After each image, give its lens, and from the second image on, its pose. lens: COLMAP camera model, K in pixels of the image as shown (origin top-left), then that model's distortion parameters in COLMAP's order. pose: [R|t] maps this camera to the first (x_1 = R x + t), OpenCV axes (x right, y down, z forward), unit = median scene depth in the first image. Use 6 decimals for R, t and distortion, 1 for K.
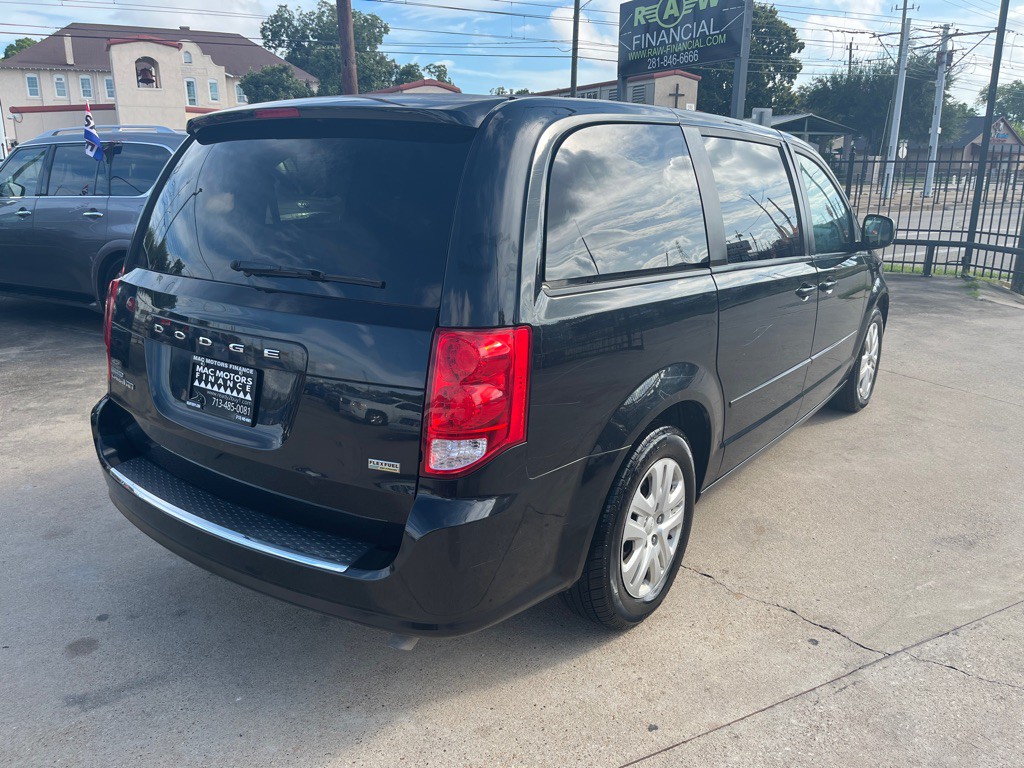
lens RADIAL K [[771.2, 0, 517.8], [0, 771.2, 385.2], [0, 0, 1]] dist [0.078632, -0.115440]
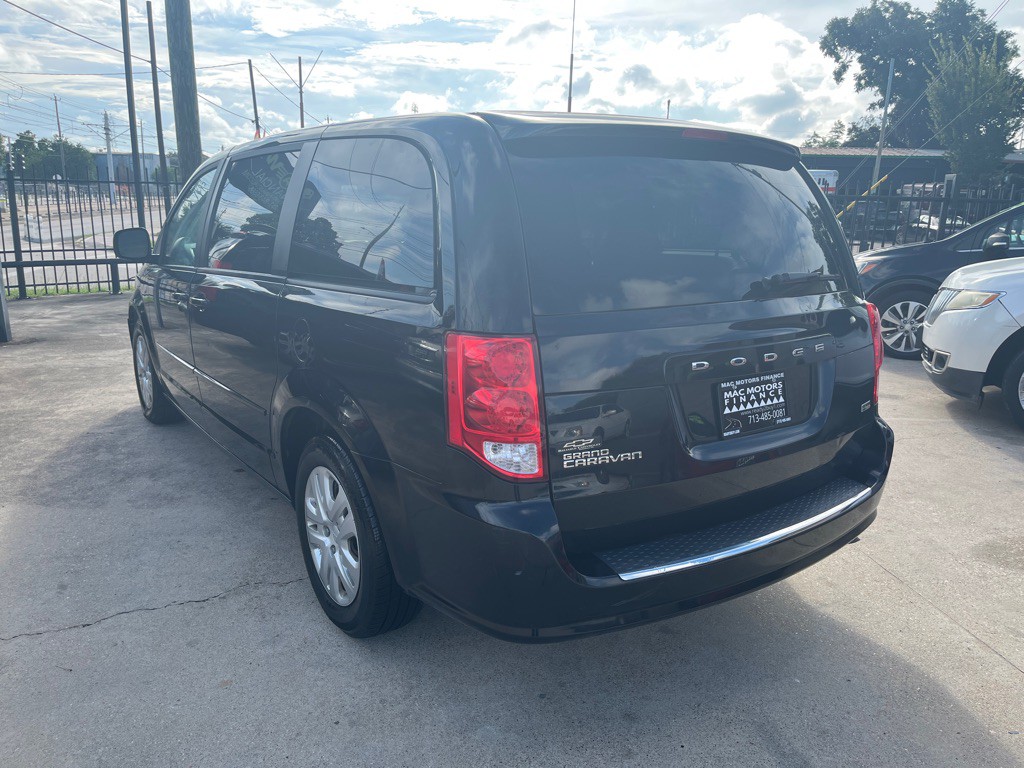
lens RADIAL K [[772.3, 0, 512.0], [0, 772.3, 384.0], [0, 0, 1]] dist [0.084933, -0.126812]
pose [[0.327222, -0.214853, 0.920198, -0.933565], [0.238279, 0.961101, 0.139672, -0.157164], [-0.914412, 0.173561, 0.365688, 0.602324]]
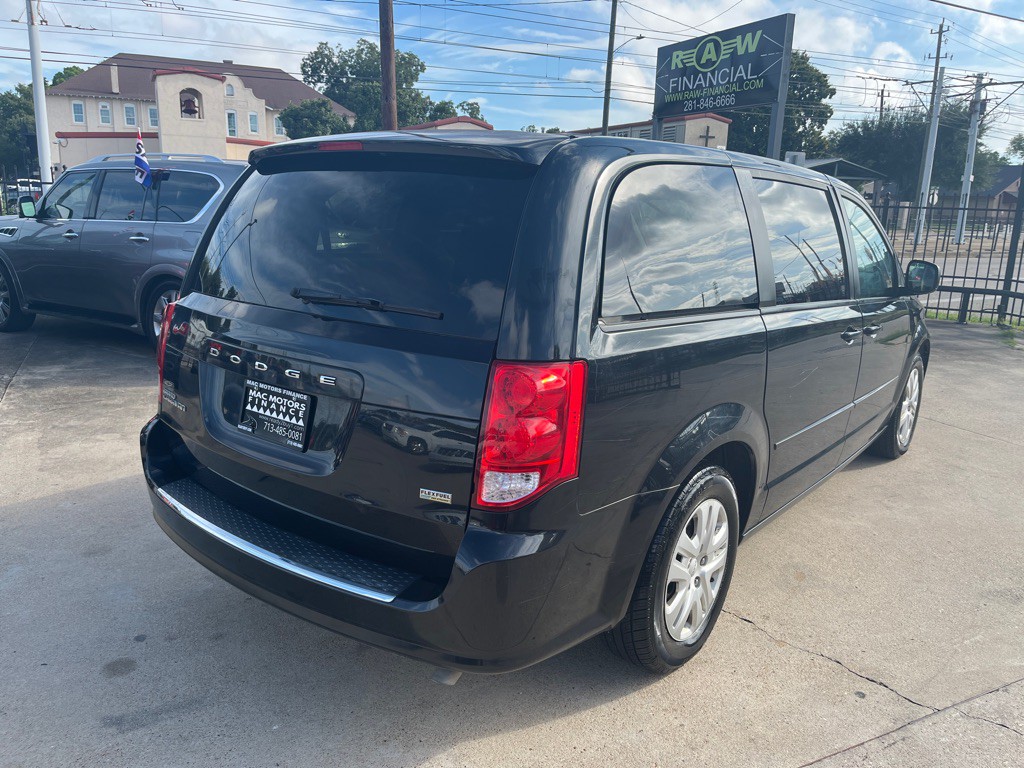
lens RADIAL K [[771.2, 0, 517.8], [0, 771.2, 385.2], [0, 0, 1]] dist [0.078632, -0.115440]
pose [[0.999052, 0.032642, -0.028791, -0.024100], [-0.033856, 0.998511, -0.042769, 0.000216], [0.027352, 0.043703, 0.998670, -0.000063]]
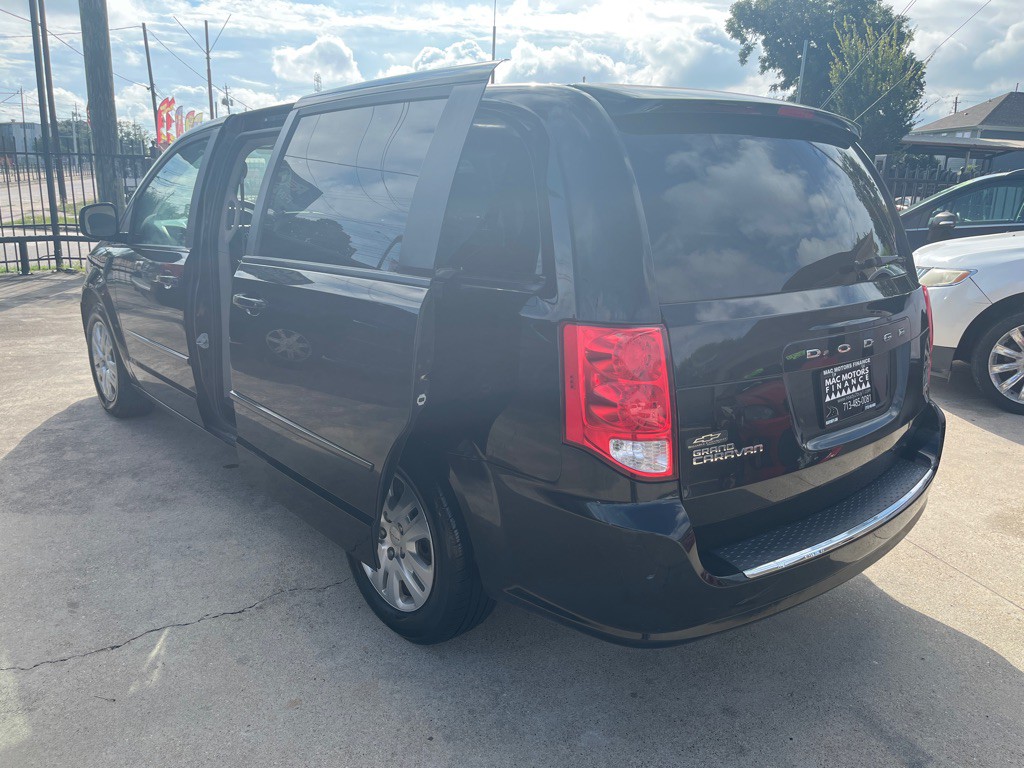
lens RADIAL K [[771.2, 0, 517.8], [0, 771.2, 385.2], [0, 0, 1]] dist [0.078632, -0.115440]
pose [[0.216058, -0.249250, 0.944030, -0.936304], [0.237881, 0.951170, 0.196692, -0.198473], [-0.946959, 0.182070, 0.264800, 0.748884]]
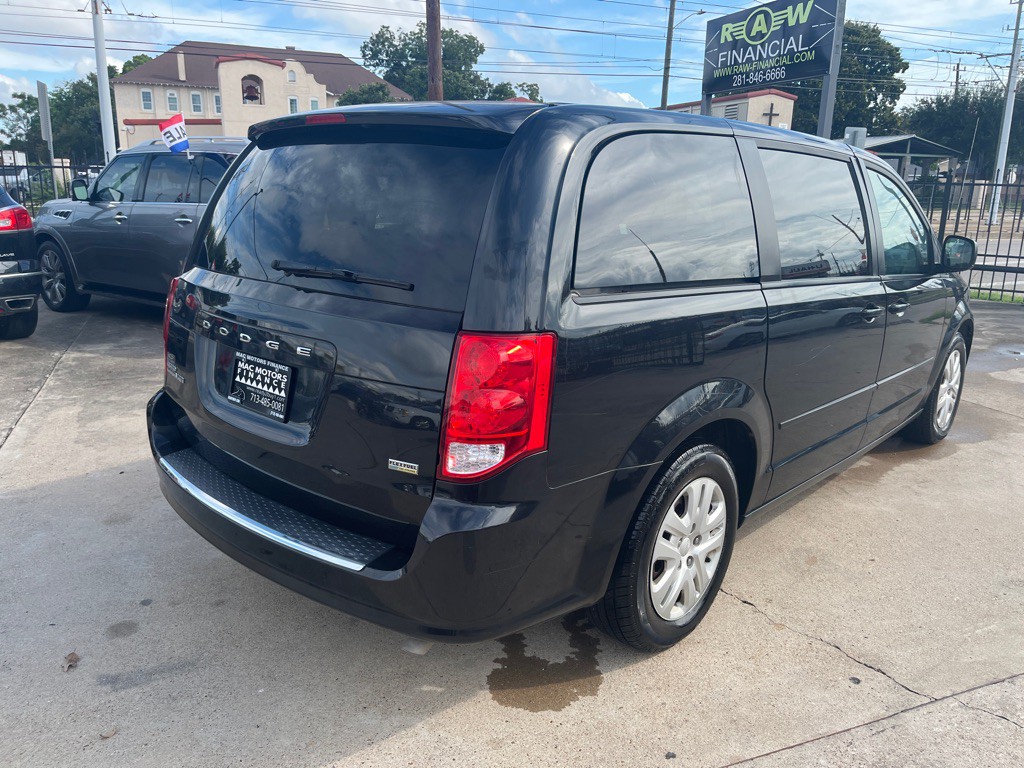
lens RADIAL K [[771.9, 0, 521.2], [0, 771.9, 386.0], [0, 0, 1]] dist [0.085172, -0.130033]
pose [[0.994281, 0.042350, -0.098036, 0.041648], [-0.044382, 0.998841, -0.018636, 0.006490], [0.097133, 0.022880, 0.995008, 0.007819]]
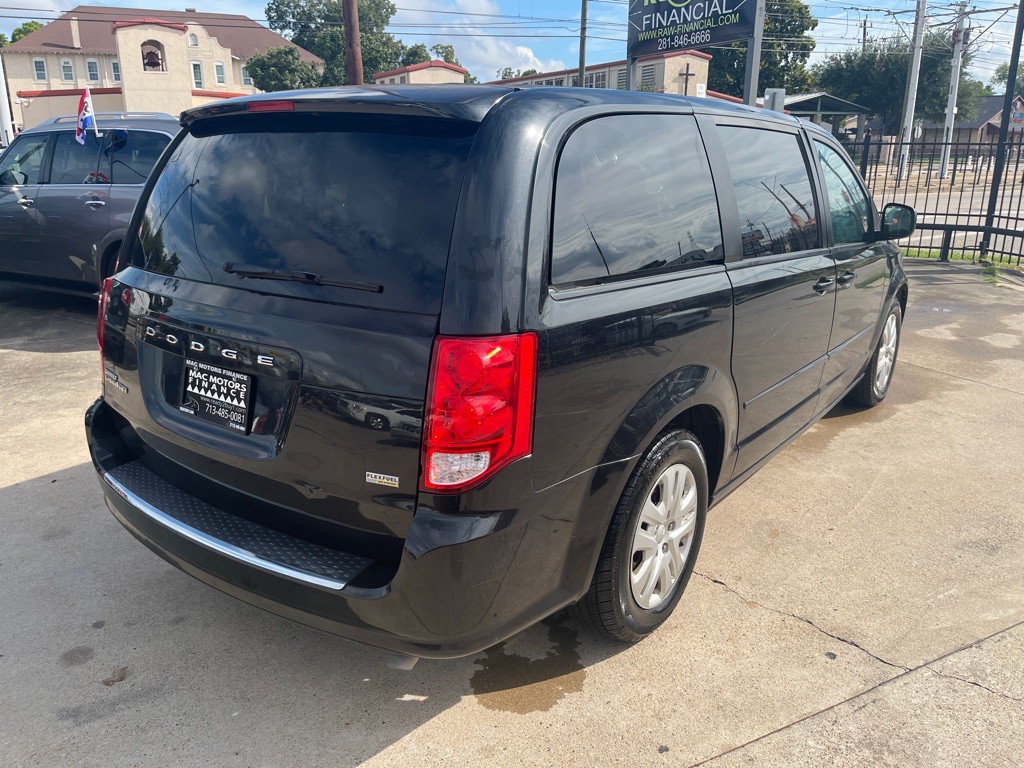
lens RADIAL K [[772.3, 0, 512.0], [0, 772.3, 384.0], [0, 0, 1]] dist [0.084933, -0.126812]
pose [[0.999851, 0.000614, -0.017273, 0.001995], [-0.000277, 0.999809, 0.019517, -0.018340], [0.017282, -0.019510, 0.999660, 0.027844]]
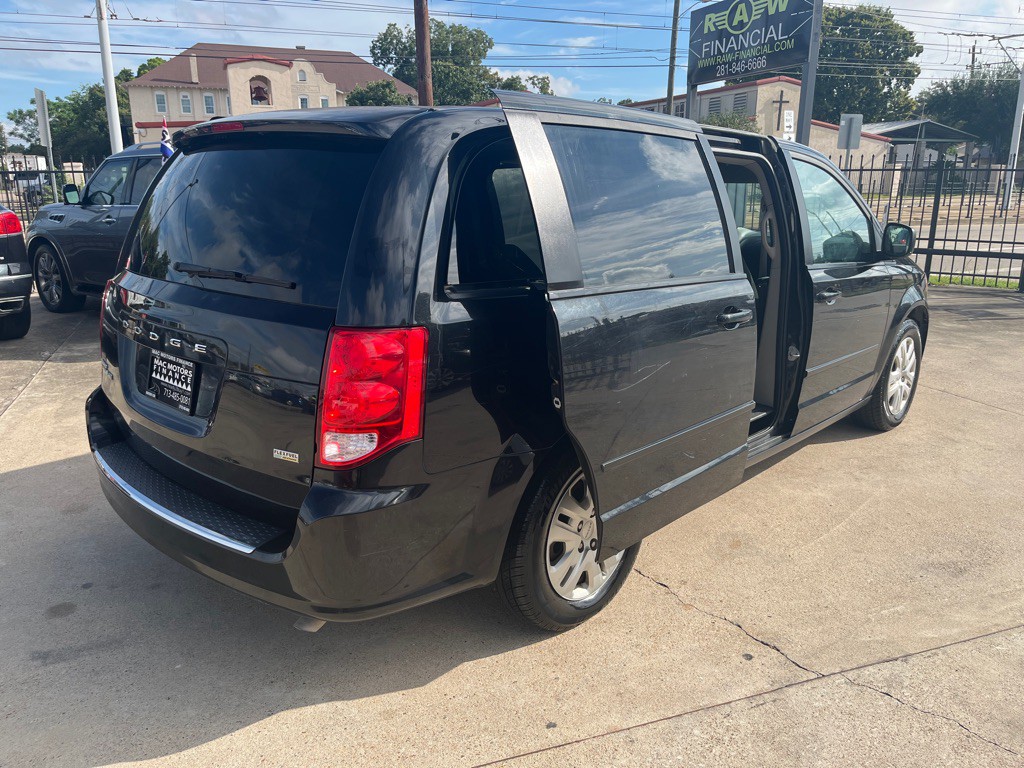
lens RADIAL K [[766.3, 0, 510.4], [0, 766.3, 394.7], [0, 0, 1]] dist [0.075441, -0.109531]
pose [[0.990823, 0.032514, -0.131198, 0.152213], [-0.032505, 0.999469, 0.002212, 0.004581], [0.131200, 0.002073, 0.991354, -0.005992]]
